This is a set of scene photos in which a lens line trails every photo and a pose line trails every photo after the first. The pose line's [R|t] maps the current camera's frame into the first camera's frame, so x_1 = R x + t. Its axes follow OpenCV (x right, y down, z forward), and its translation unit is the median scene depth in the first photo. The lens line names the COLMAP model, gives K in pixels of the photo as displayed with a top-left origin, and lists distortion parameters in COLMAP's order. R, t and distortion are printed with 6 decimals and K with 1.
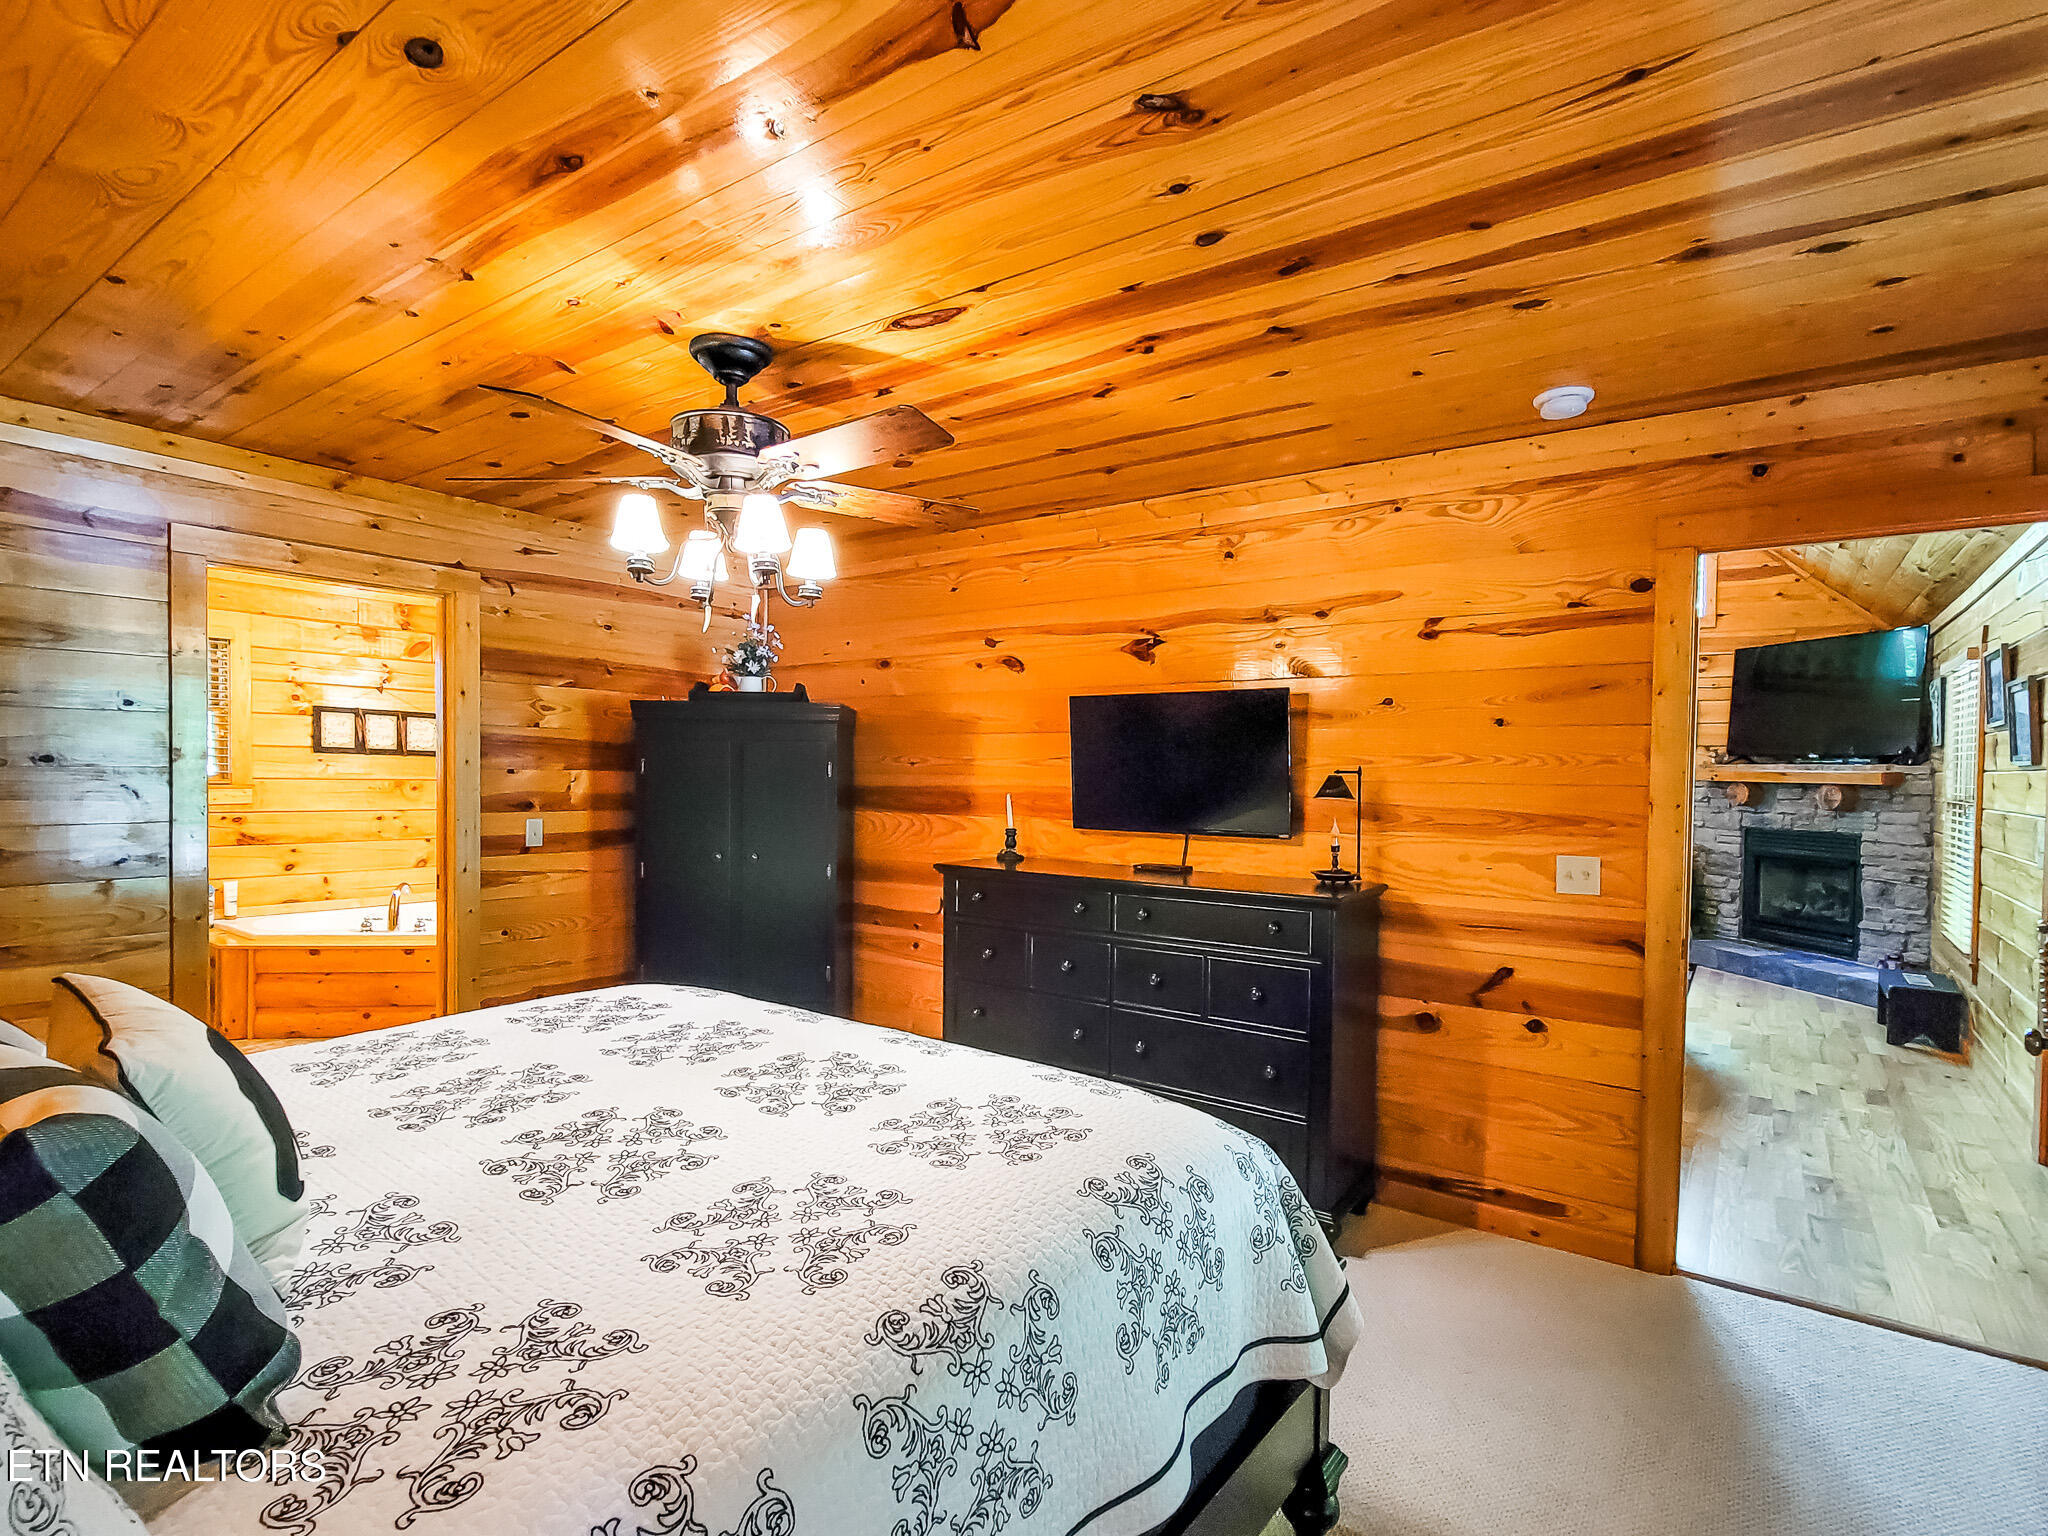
lens RADIAL K [[1011.1, 0, 1021.6], [0, 1011.1, 793.1], [0, 0, 1]] dist [-0.000219, -0.000858]
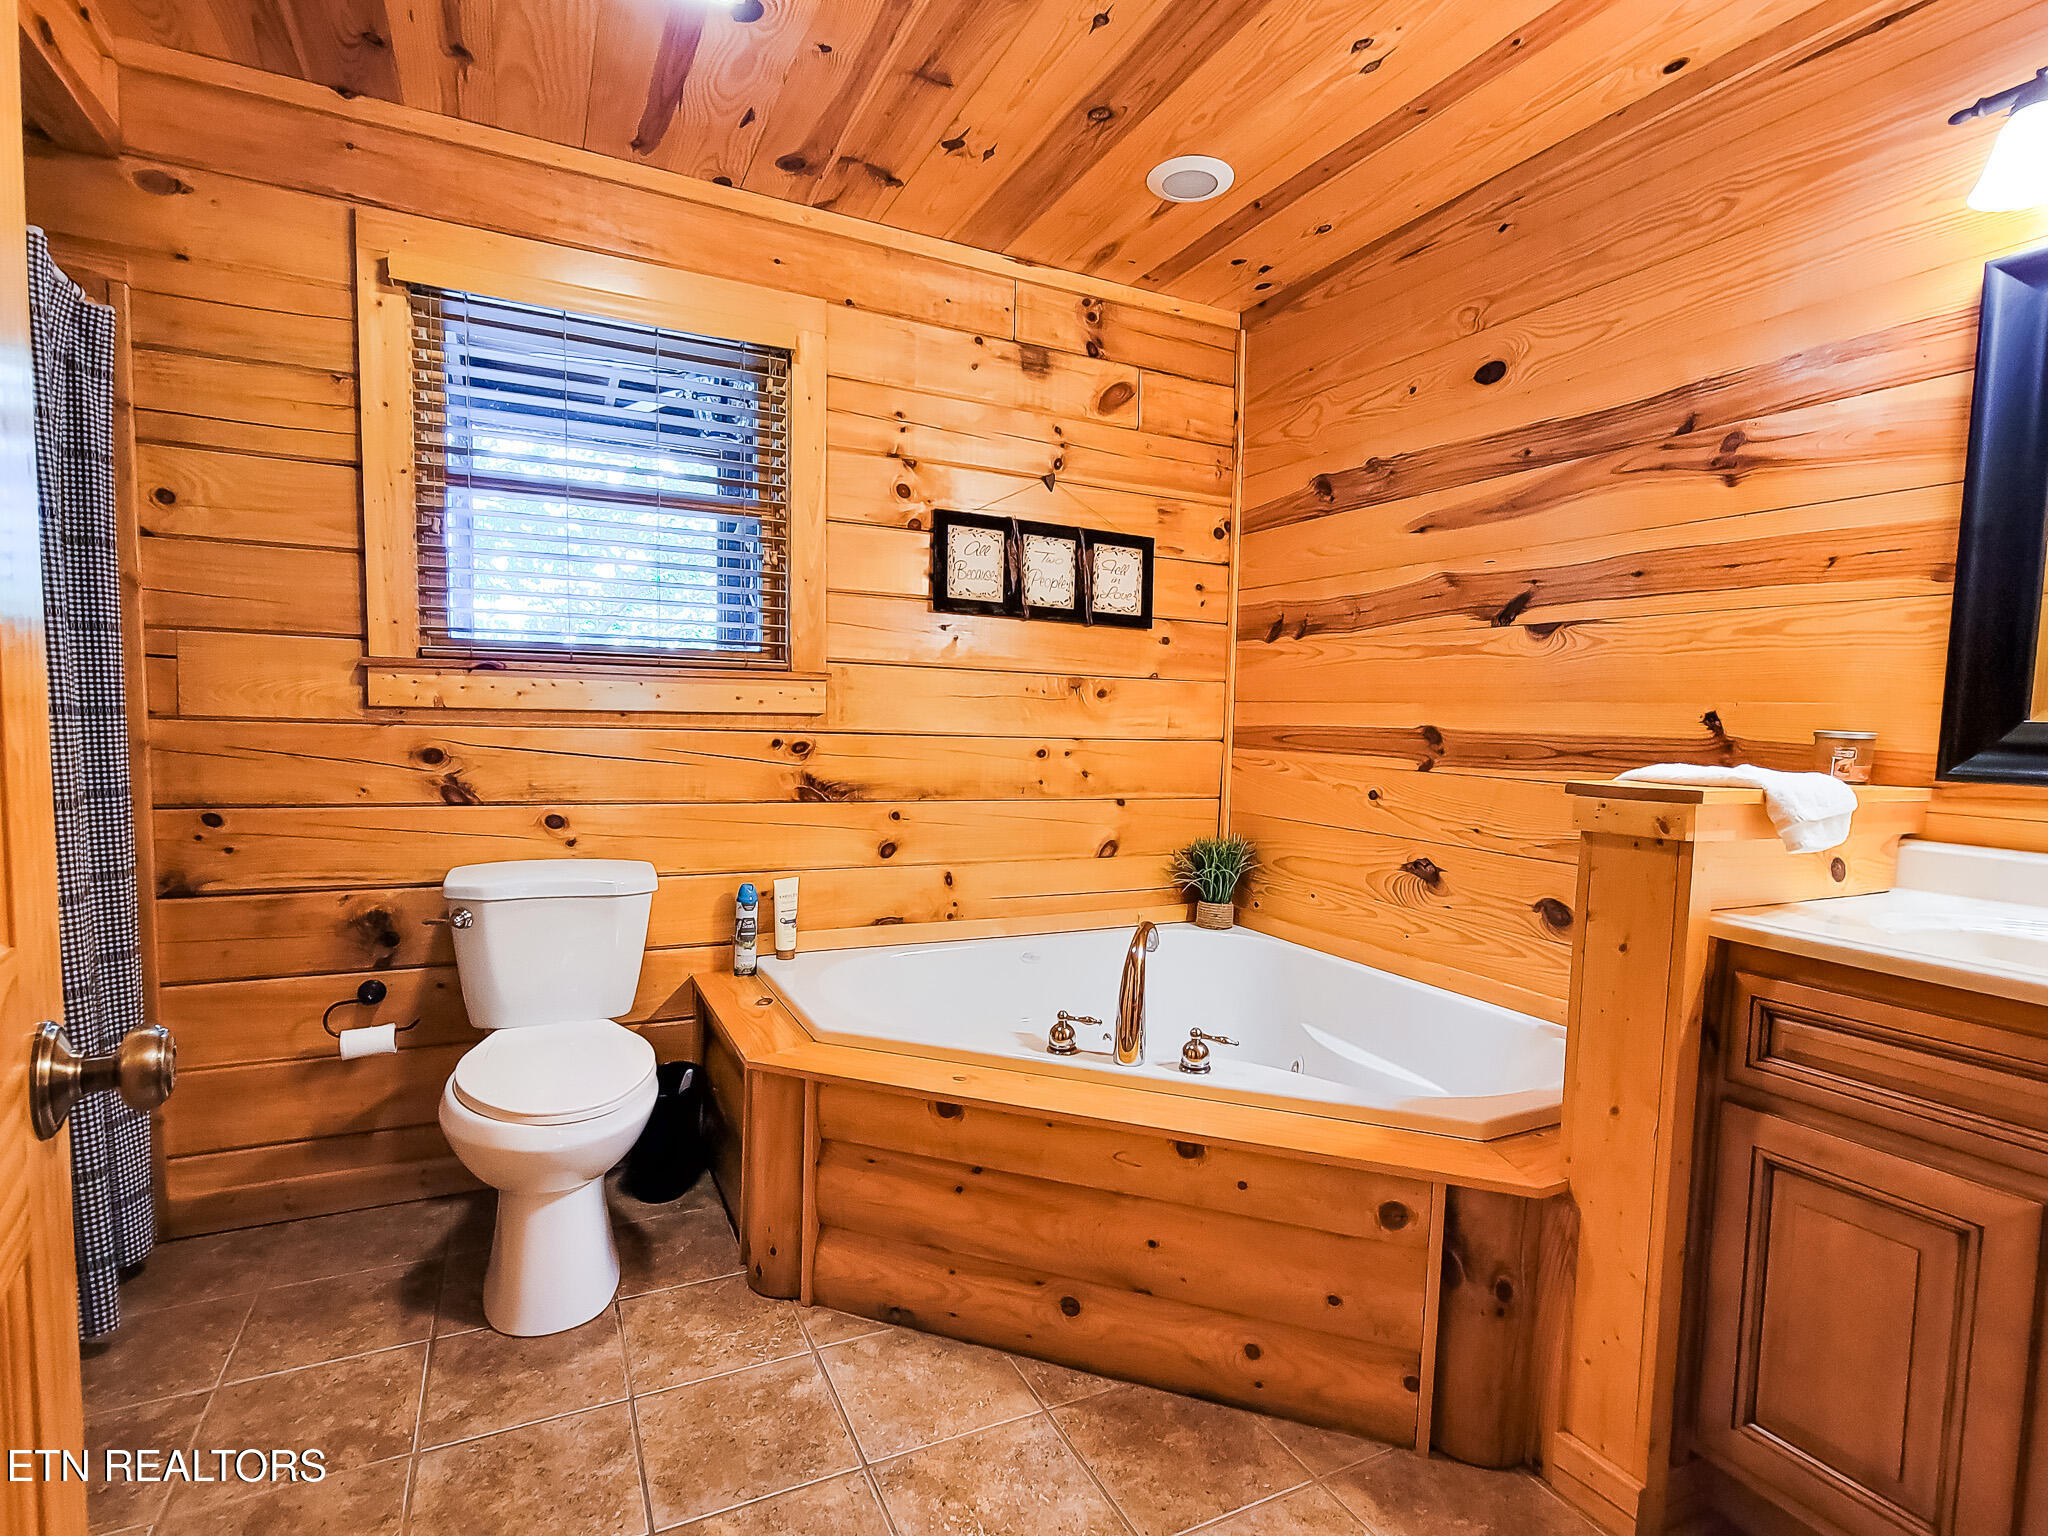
lens RADIAL K [[1012.6, 0, 1022.2], [0, 1012.6, 792.9], [0, 0, 1]] dist [0.002111, -0.002378]
pose [[0.886351, 0.038946, -0.461372, -0.445442], [-0.019902, 0.998740, 0.046073, 0.022800], [0.462585, -0.031655, 0.886009, 0.602317]]
